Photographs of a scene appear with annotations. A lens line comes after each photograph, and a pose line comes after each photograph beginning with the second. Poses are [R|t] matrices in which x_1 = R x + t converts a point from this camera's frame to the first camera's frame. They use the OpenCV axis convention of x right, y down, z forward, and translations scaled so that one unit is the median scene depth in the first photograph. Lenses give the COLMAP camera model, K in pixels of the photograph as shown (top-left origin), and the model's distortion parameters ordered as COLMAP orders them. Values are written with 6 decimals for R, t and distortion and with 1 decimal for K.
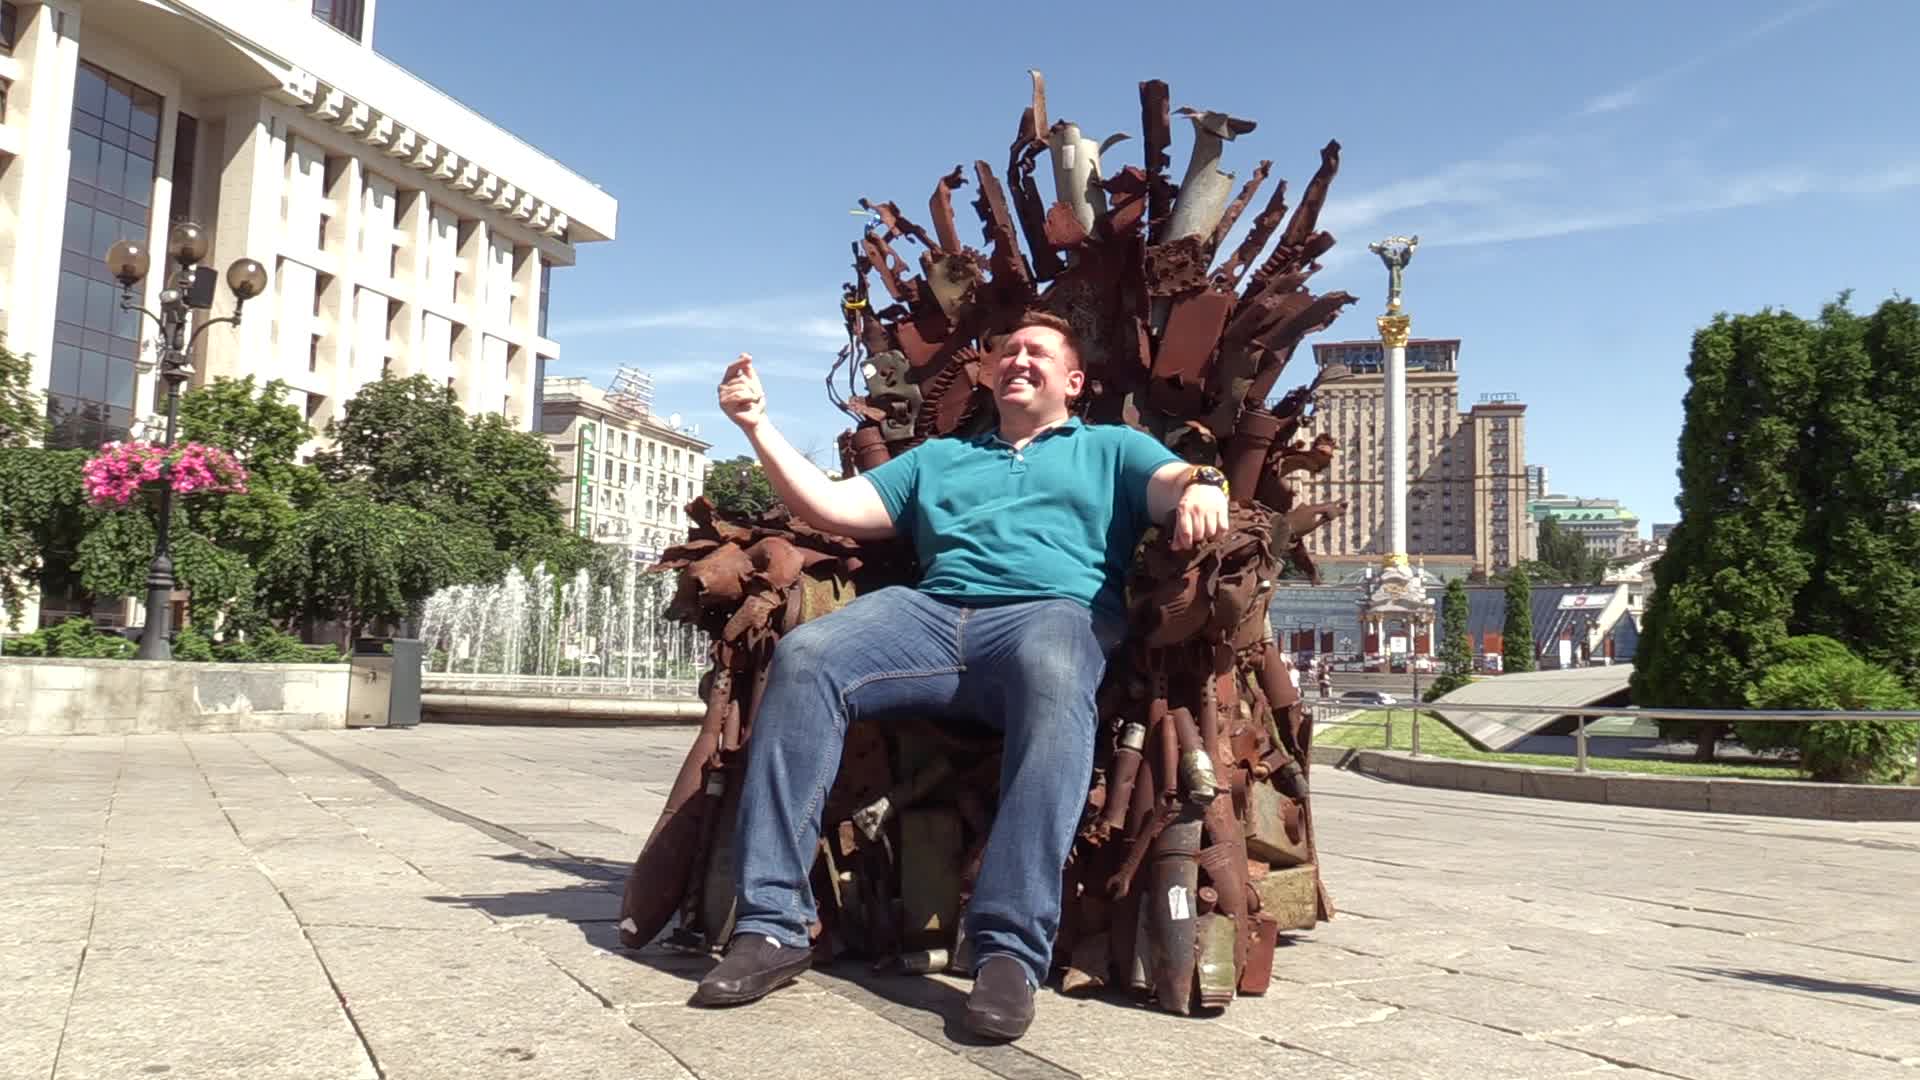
lens RADIAL K [[1509.2, 0, 957.2], [0, 1509.2, 536.7], [0, 0, 1]] dist [-0.070031, 0.018390]
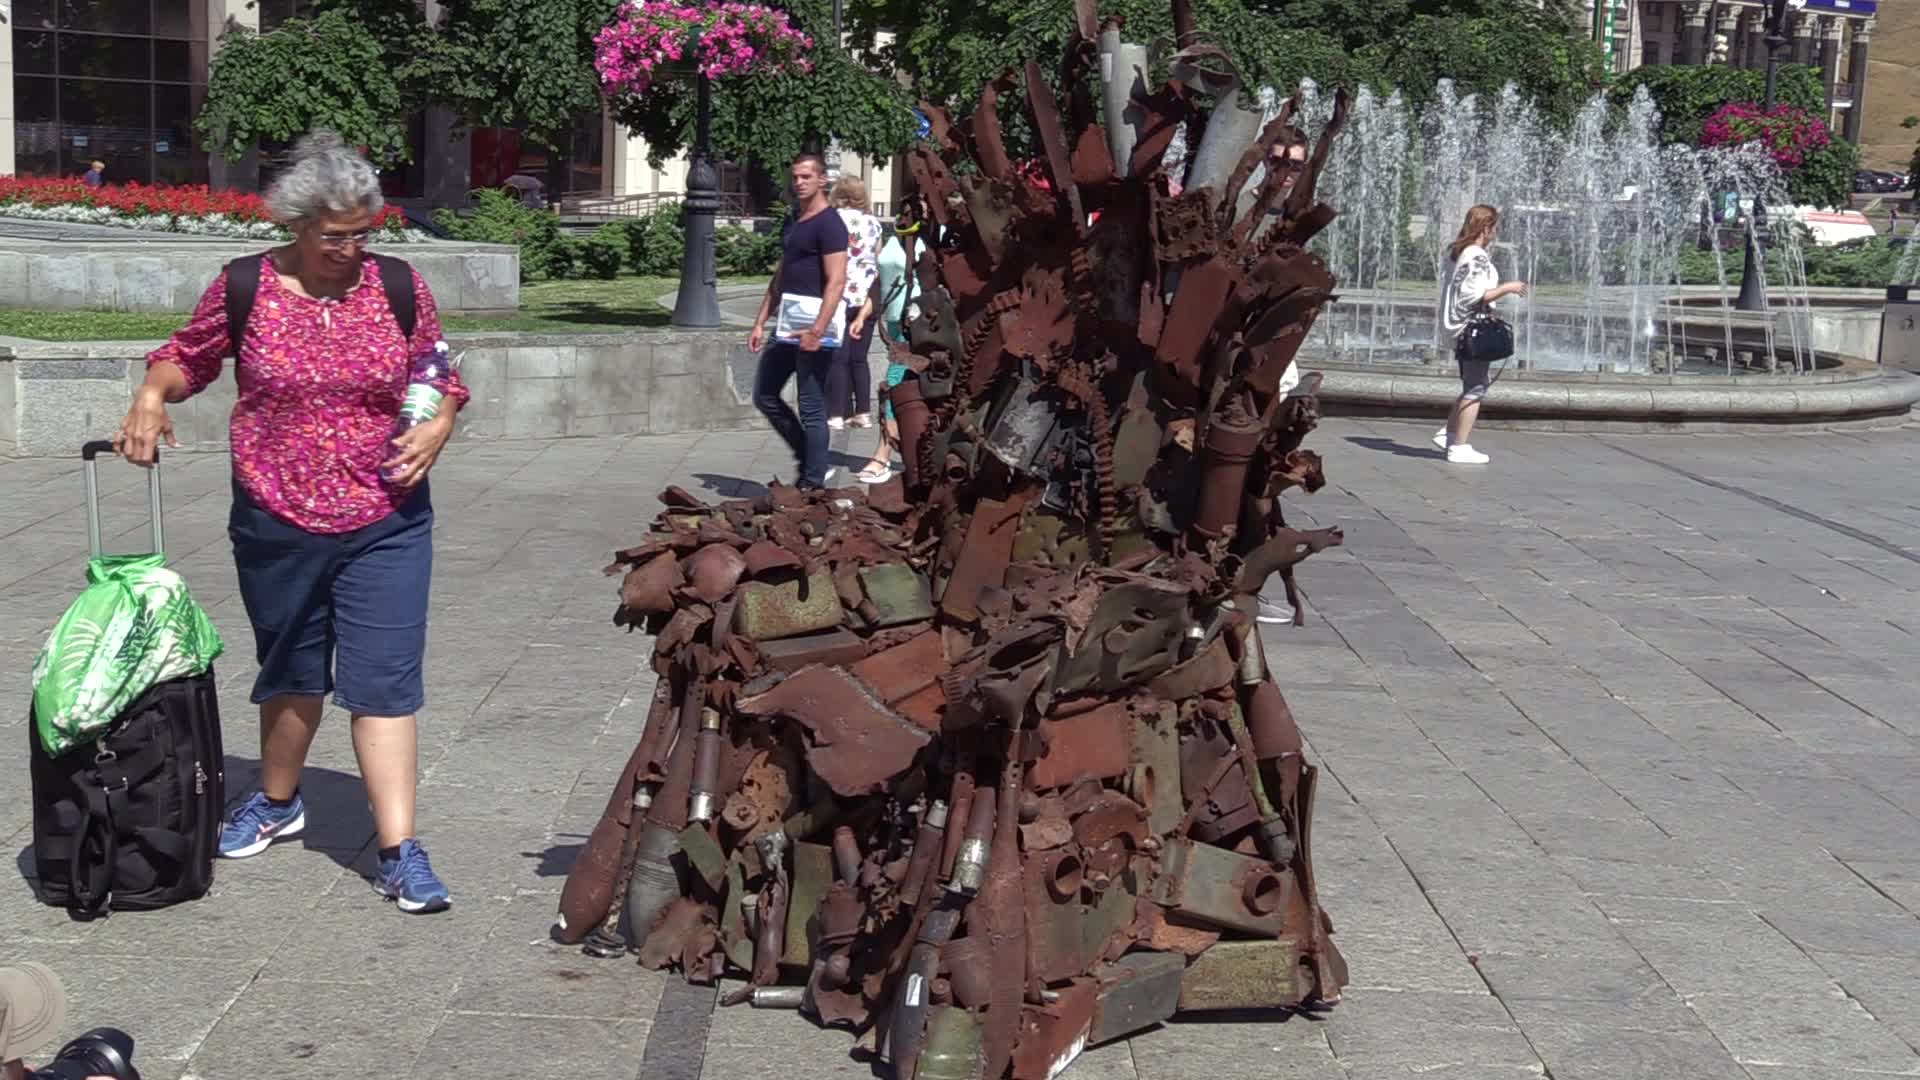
lens RADIAL K [[2754.5, 0, 973.2], [0, 2754.5, 538.2], [0, 0, 1]] dist [0.013381, 0.000000]
pose [[0.887064, 0.072397, -0.455934, 0.701368], [0.026028, 0.978212, 0.205969, -0.306802], [0.460912, -0.194575, 0.865853, -0.382459]]
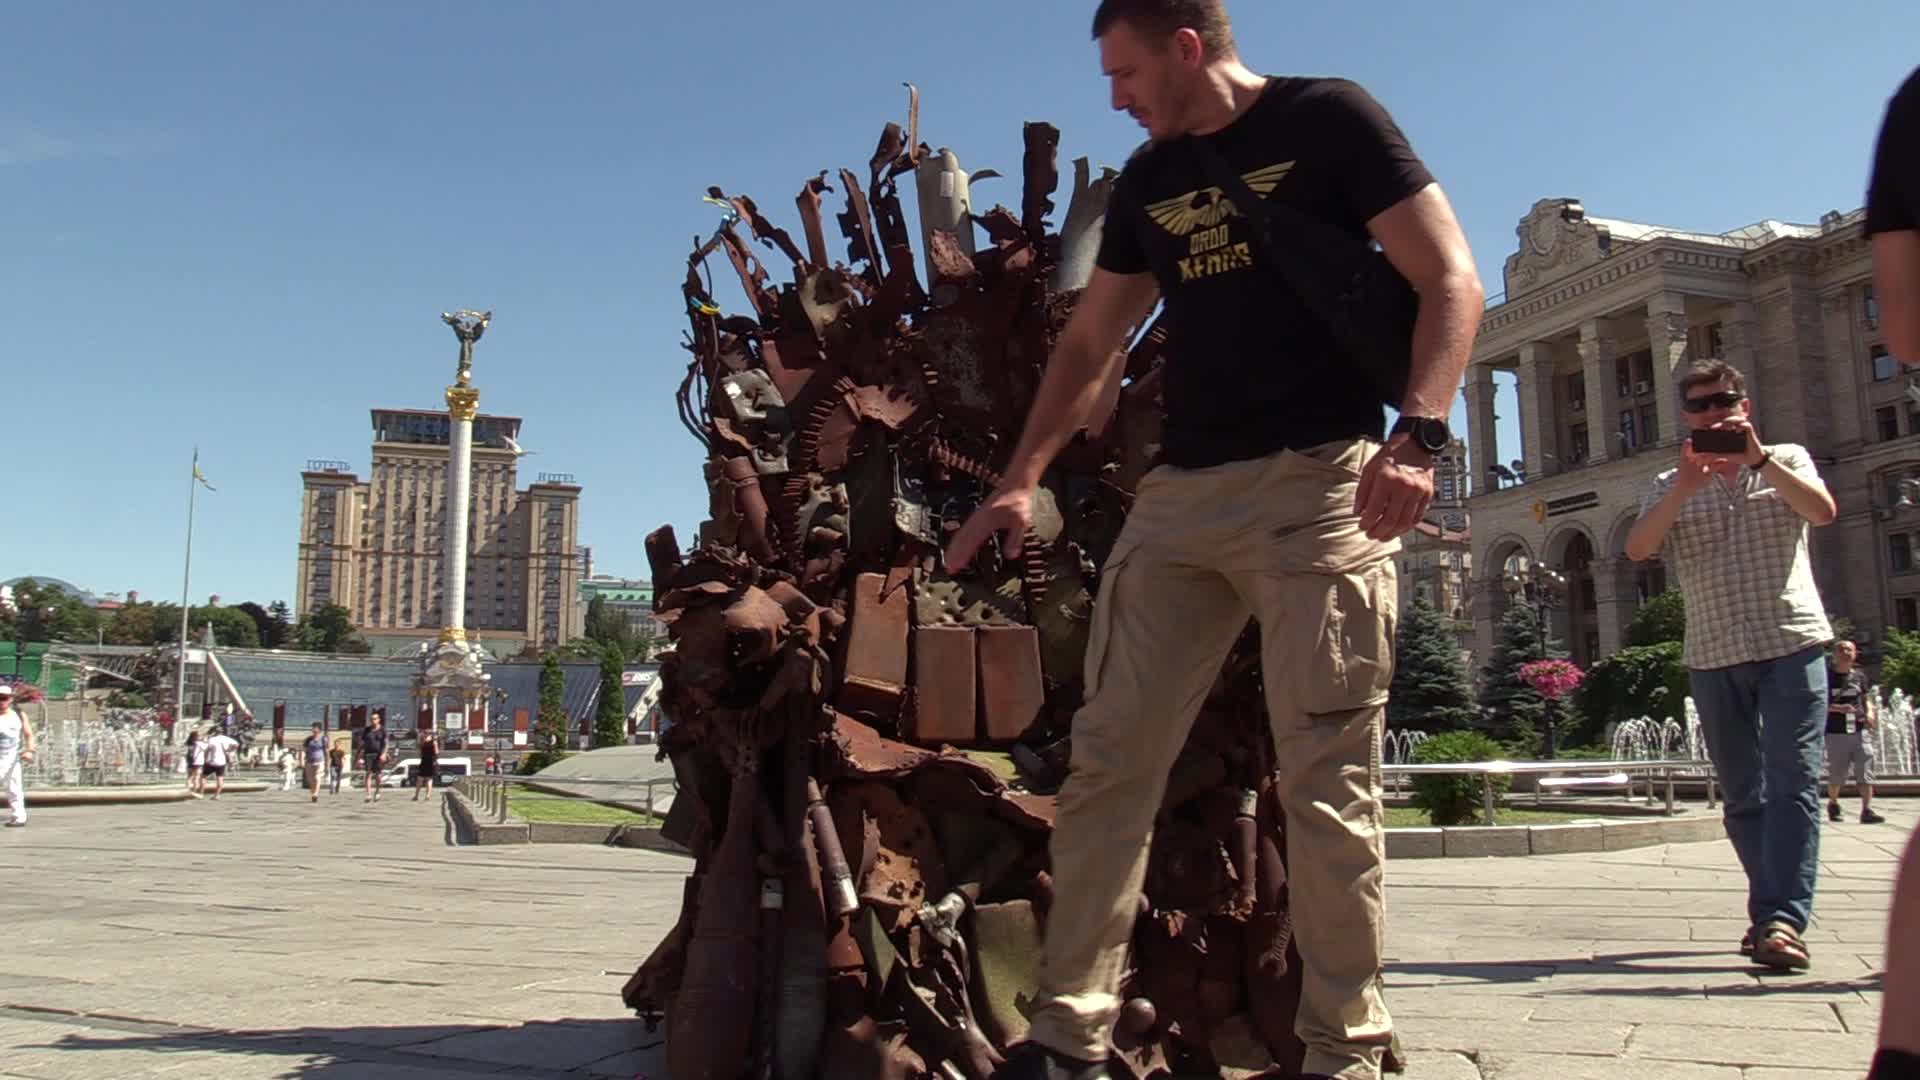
lens RADIAL K [[1509.2, 0, 960.1], [0, 1509.2, 541.8], [0, 0, 1]] dist [-0.070031, 0.018390]
pose [[0.814567, 0.053808, 0.577568, -0.434089], [-0.026575, 0.998105, -0.055505, 0.018063], [-0.579460, 0.029864, 0.814454, 0.242171]]
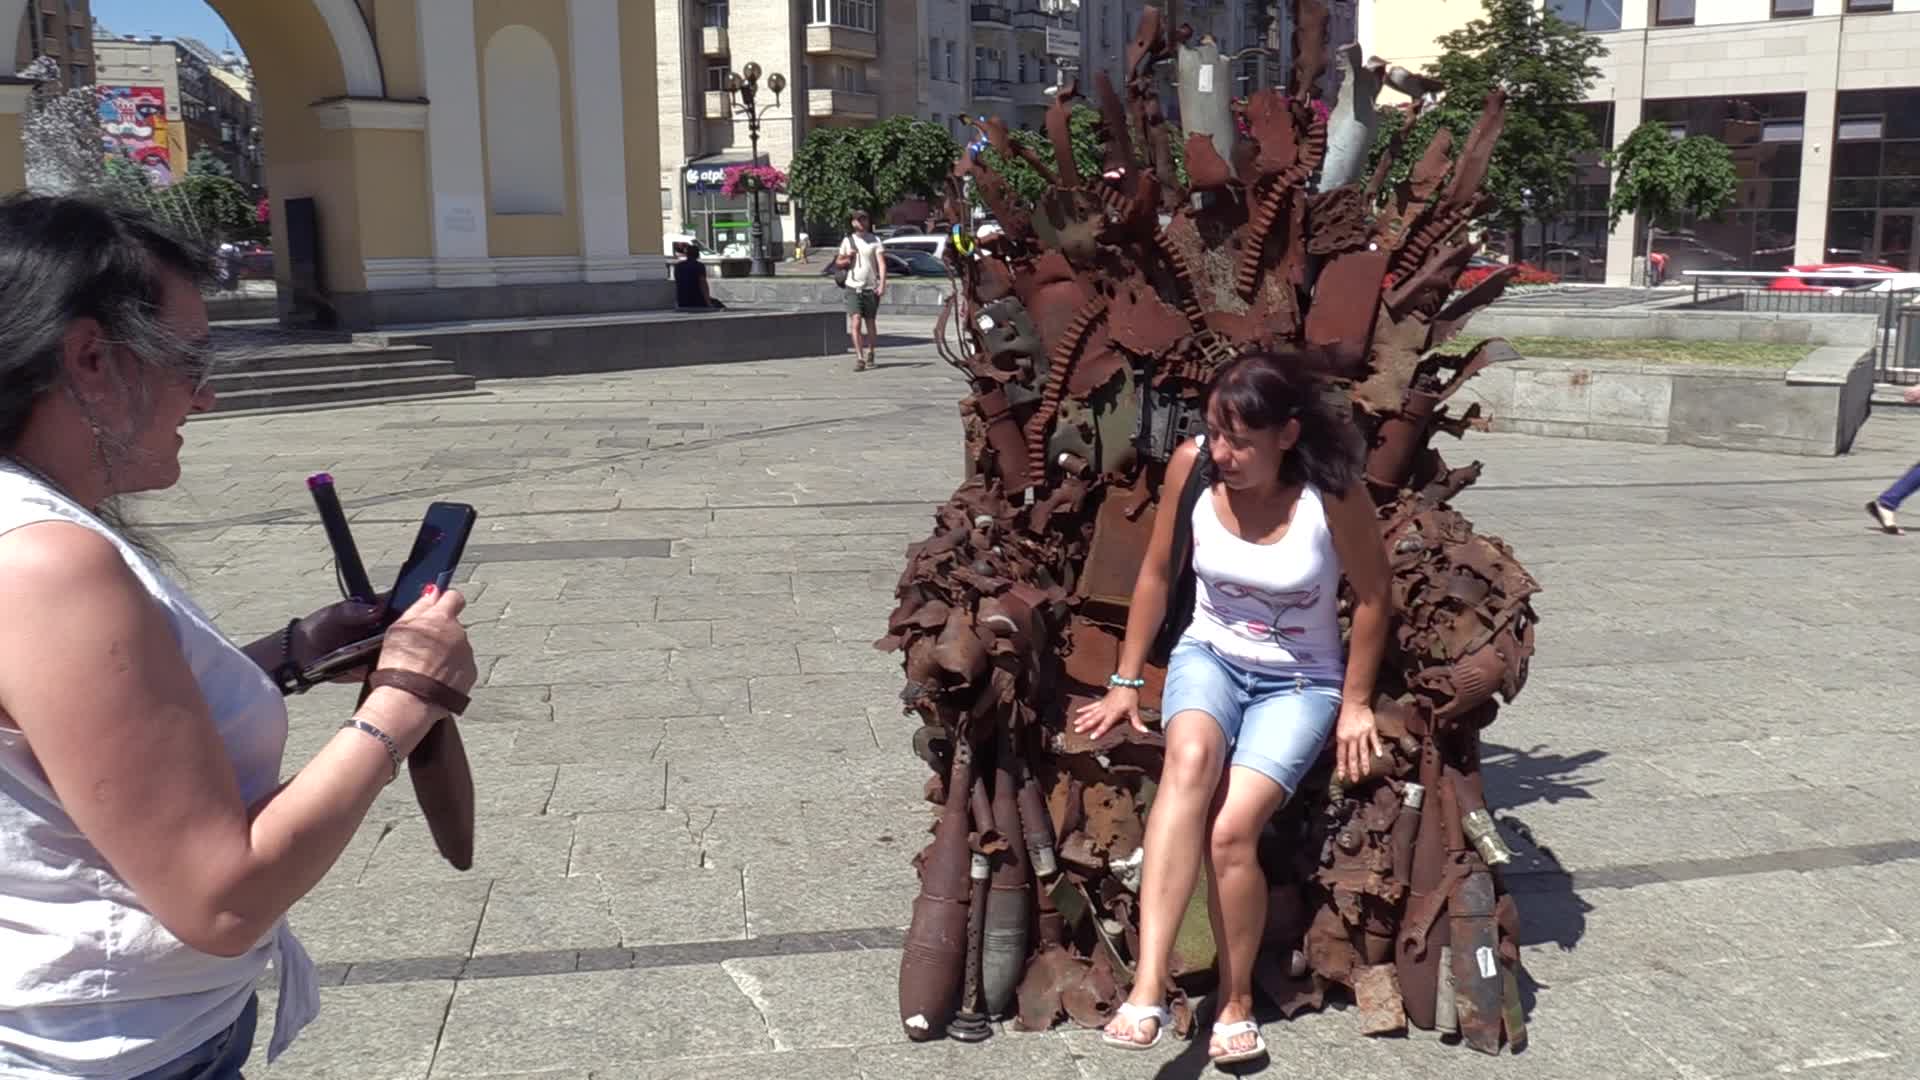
lens RADIAL K [[1509.2, 0, 956.1], [0, 1509.2, 531.9], [0, 0, 1]] dist [-0.070031, 0.018390]
pose [[0.950061, -0.106520, 0.293322, -0.349207], [0.005497, 0.945507, 0.325555, -0.282960], [-0.312016, -0.307685, 0.898875, 0.161512]]
